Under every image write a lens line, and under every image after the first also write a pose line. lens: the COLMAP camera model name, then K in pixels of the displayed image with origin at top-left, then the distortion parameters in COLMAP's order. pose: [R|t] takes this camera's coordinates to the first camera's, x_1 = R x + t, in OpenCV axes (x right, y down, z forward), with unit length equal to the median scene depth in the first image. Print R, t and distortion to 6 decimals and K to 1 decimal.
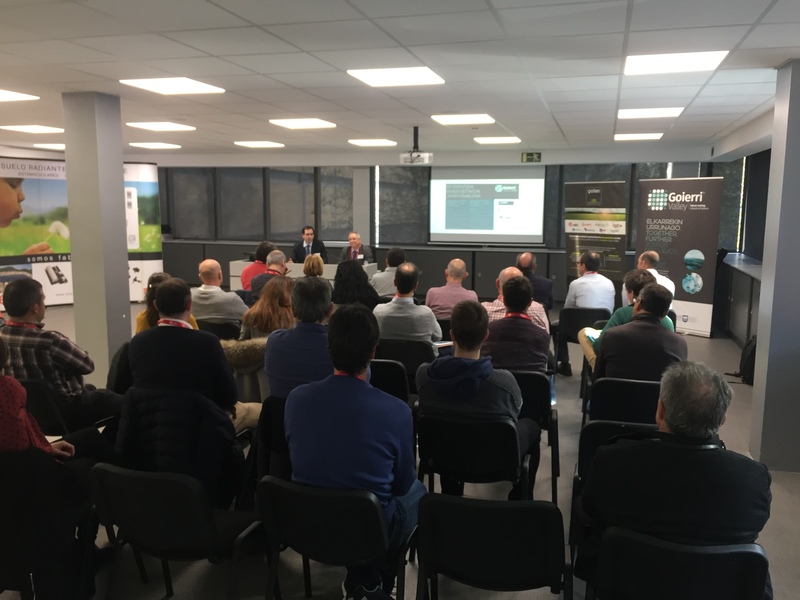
lens RADIAL K [[686.9, 0, 400.0], [0, 686.9, 300.0], [0, 0, 1]] dist [0.037115, -0.010372]
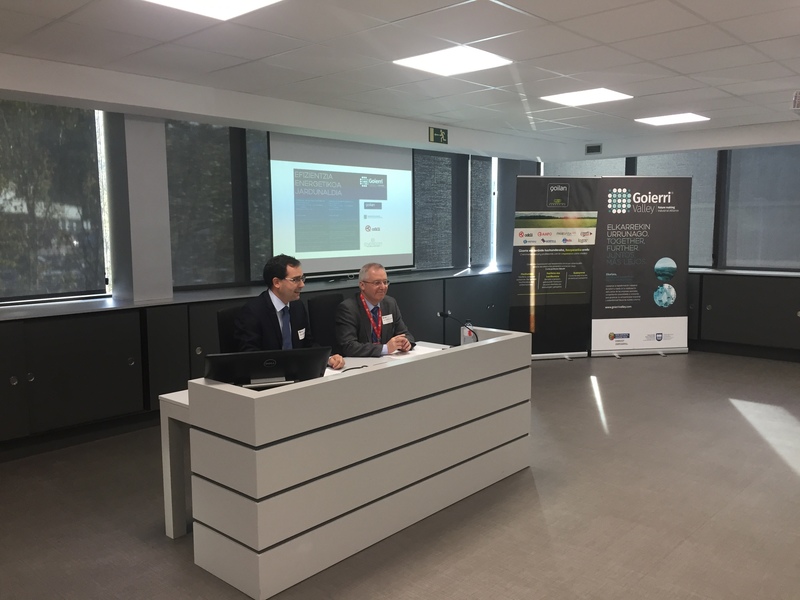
lens RADIAL K [[686.9, 0, 400.0], [0, 686.9, 300.0], [0, 0, 1]] dist [0.037115, -0.010372]
pose [[0.442098, -0.105700, 0.890717, -0.474426], [0.133415, 0.989735, 0.051232, -0.101233], [-0.886989, 0.096185, 0.451662, 0.840354]]
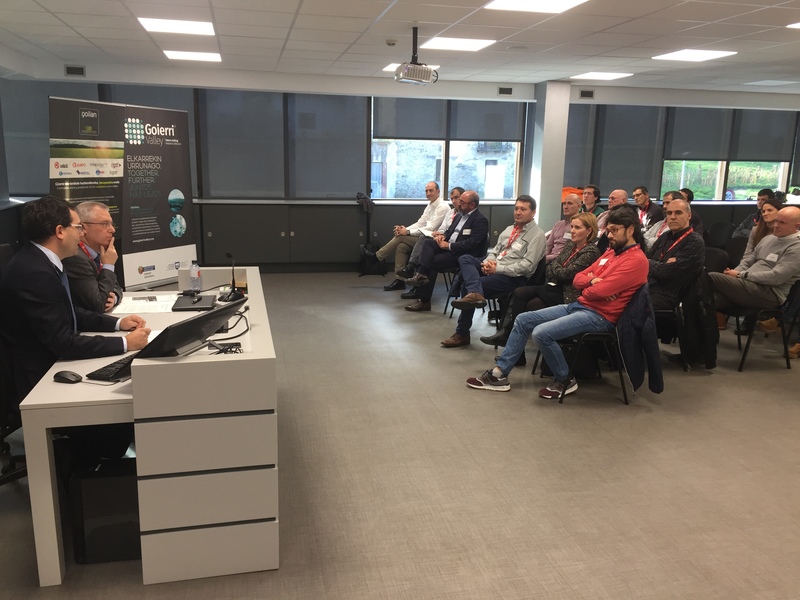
lens RADIAL K [[686.9, 0, 400.0], [0, 686.9, 300.0], [0, 0, 1]] dist [0.037115, -0.010372]
pose [[-0.486239, -0.190447, 0.852820, -0.491036], [0.100594, 0.957273, 0.271127, -0.139357], [-0.868016, 0.217621, -0.446305, 1.094660]]
